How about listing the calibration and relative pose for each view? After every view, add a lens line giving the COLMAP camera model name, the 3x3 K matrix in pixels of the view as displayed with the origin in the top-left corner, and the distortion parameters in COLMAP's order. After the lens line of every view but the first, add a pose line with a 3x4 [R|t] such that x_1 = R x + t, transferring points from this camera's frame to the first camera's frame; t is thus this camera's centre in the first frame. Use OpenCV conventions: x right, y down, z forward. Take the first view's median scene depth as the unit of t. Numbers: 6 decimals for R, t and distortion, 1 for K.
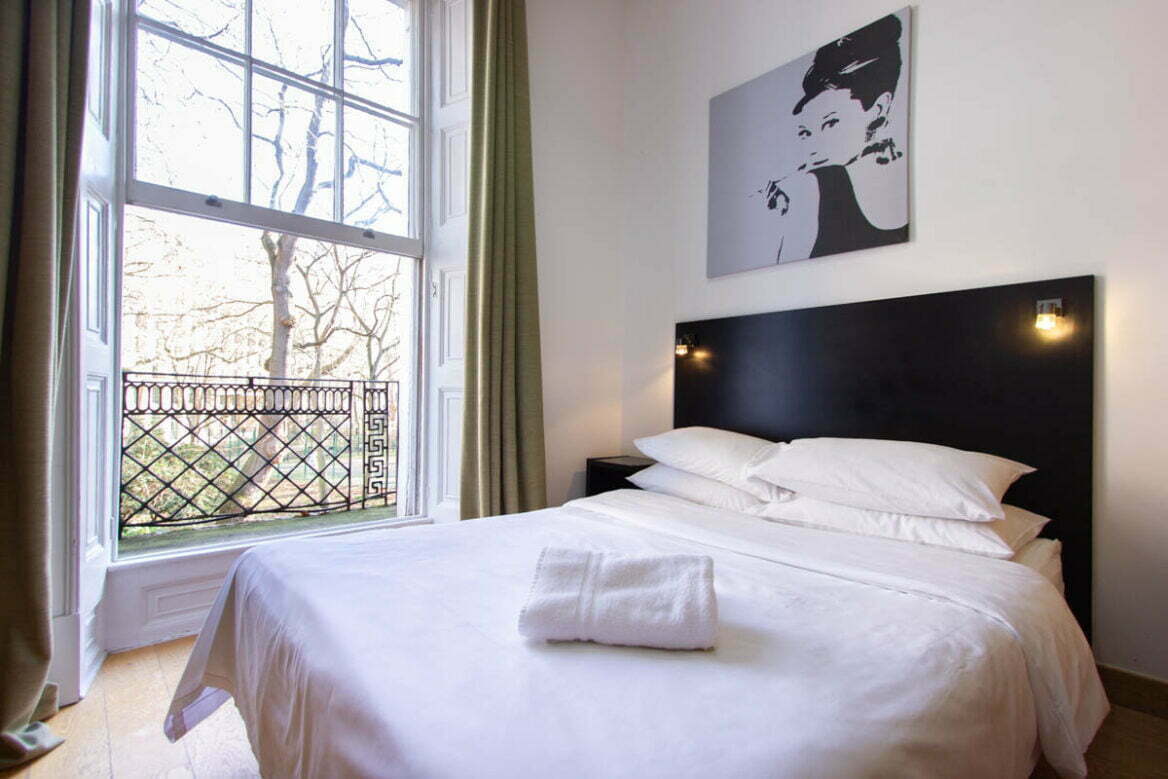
lens RADIAL K [[548.6, 0, 584.0], [0, 548.6, 389.5], [0, 0, 1]] dist [0.003821, 0.000289]
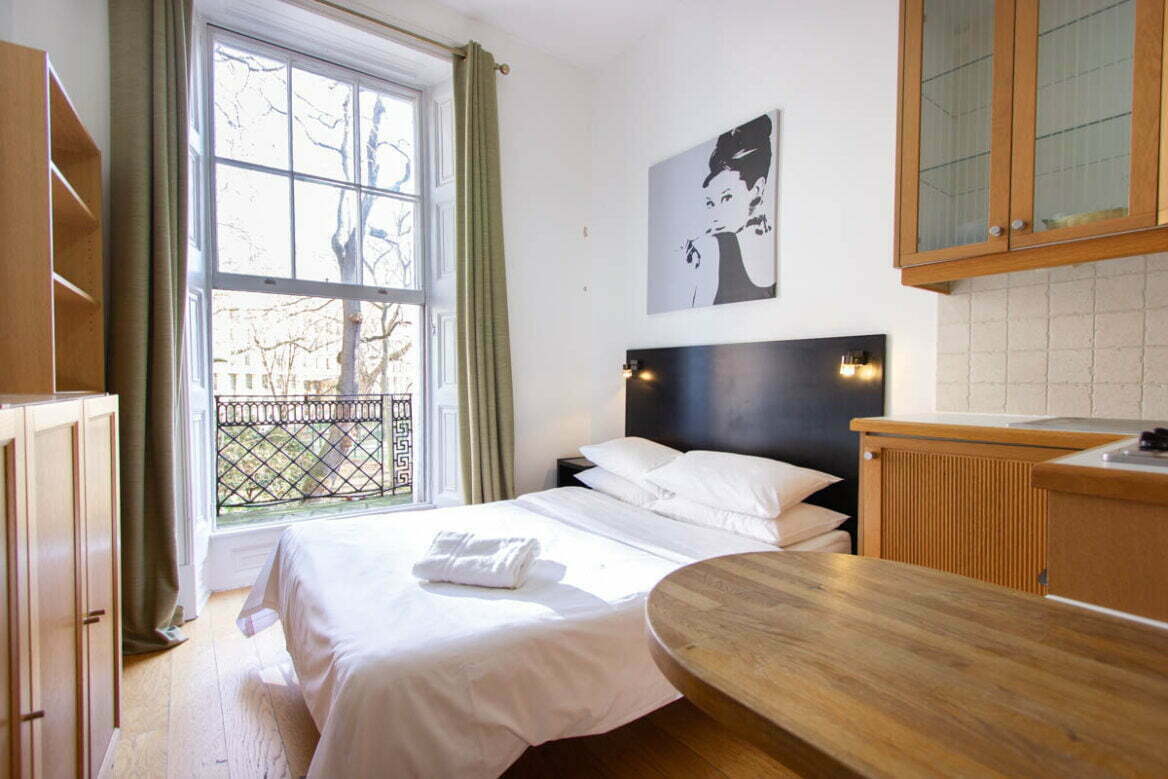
lens RADIAL K [[548.6, 0, 584.0], [0, 548.6, 389.5], [0, 0, 1]] dist [0.003821, 0.000289]
pose [[0.993376, -0.007628, -0.114655, 0.261114], [0.011717, 0.999317, 0.035038, -0.094050], [0.114309, -0.036150, 0.992787, -0.289138]]
